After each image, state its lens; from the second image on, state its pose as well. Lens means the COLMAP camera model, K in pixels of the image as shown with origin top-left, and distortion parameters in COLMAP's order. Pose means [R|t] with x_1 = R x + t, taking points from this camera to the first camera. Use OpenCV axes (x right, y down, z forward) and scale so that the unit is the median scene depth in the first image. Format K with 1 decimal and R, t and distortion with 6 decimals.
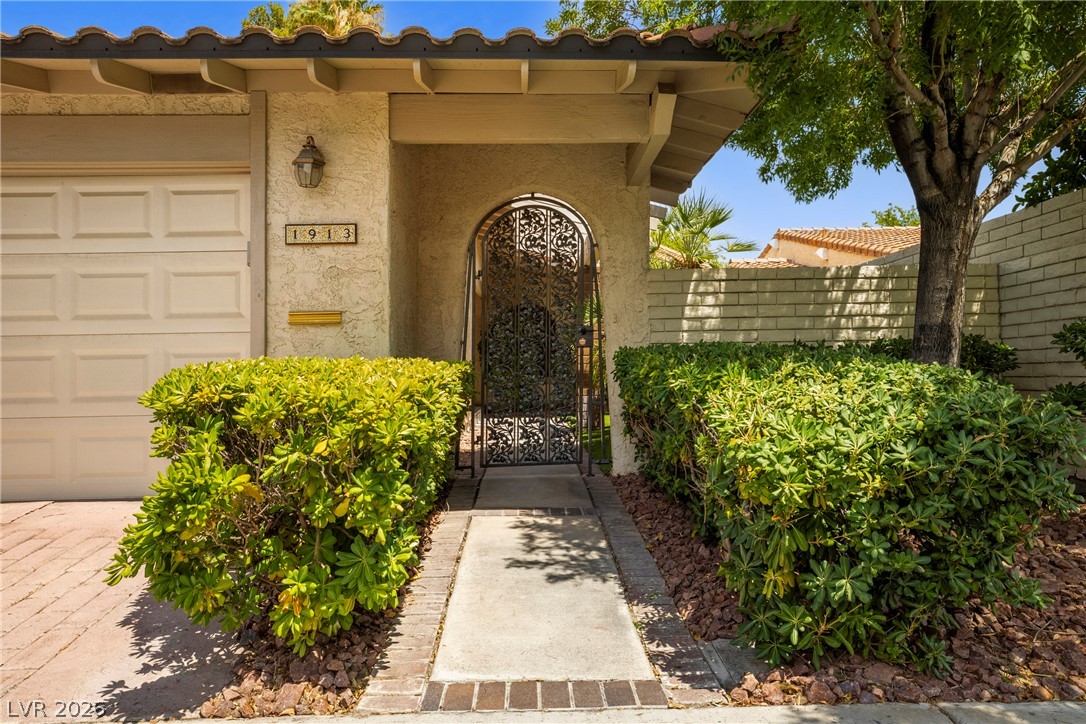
lens RADIAL K [[713.1, 0, 543.0], [0, 713.1, 362.0], [0, 0, 1]] dist [0.003019, 0.000737]
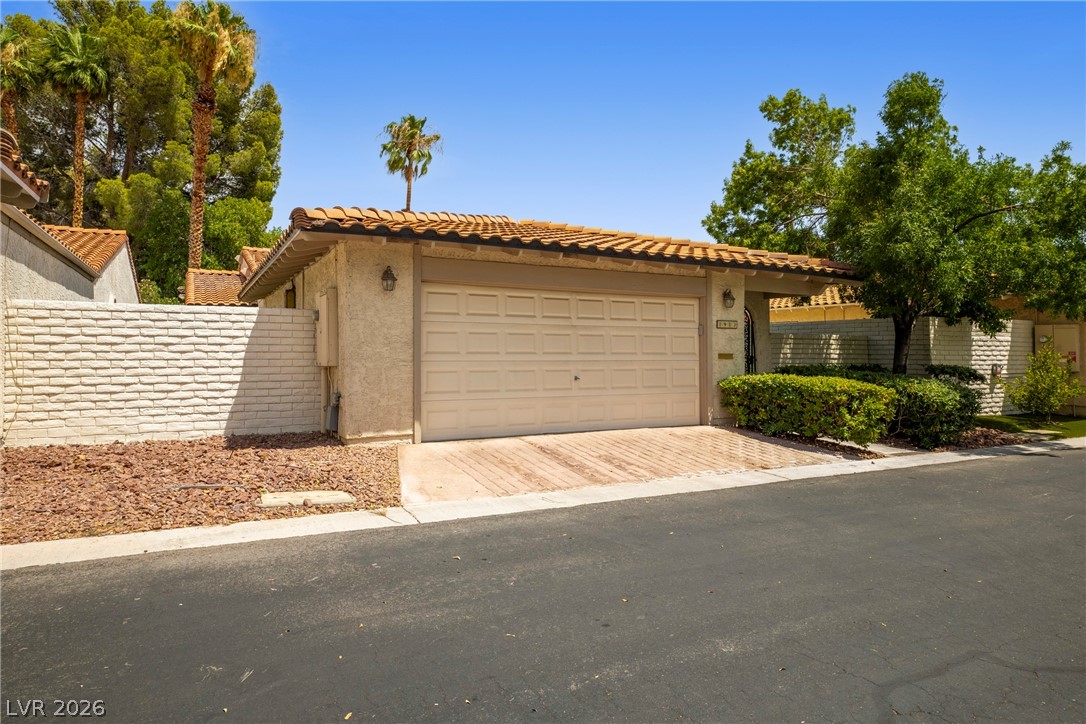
lens RADIAL K [[691.3, 0, 542.5], [0, 691.3, 363.6], [0, 0, 1]] dist [-0.001203, -0.000200]
pose [[0.890774, 0.014163, 0.454226, -2.042127], [-0.026200, 0.999452, 0.020217, -0.065440], [-0.453691, -0.029909, 0.890657, -0.967049]]
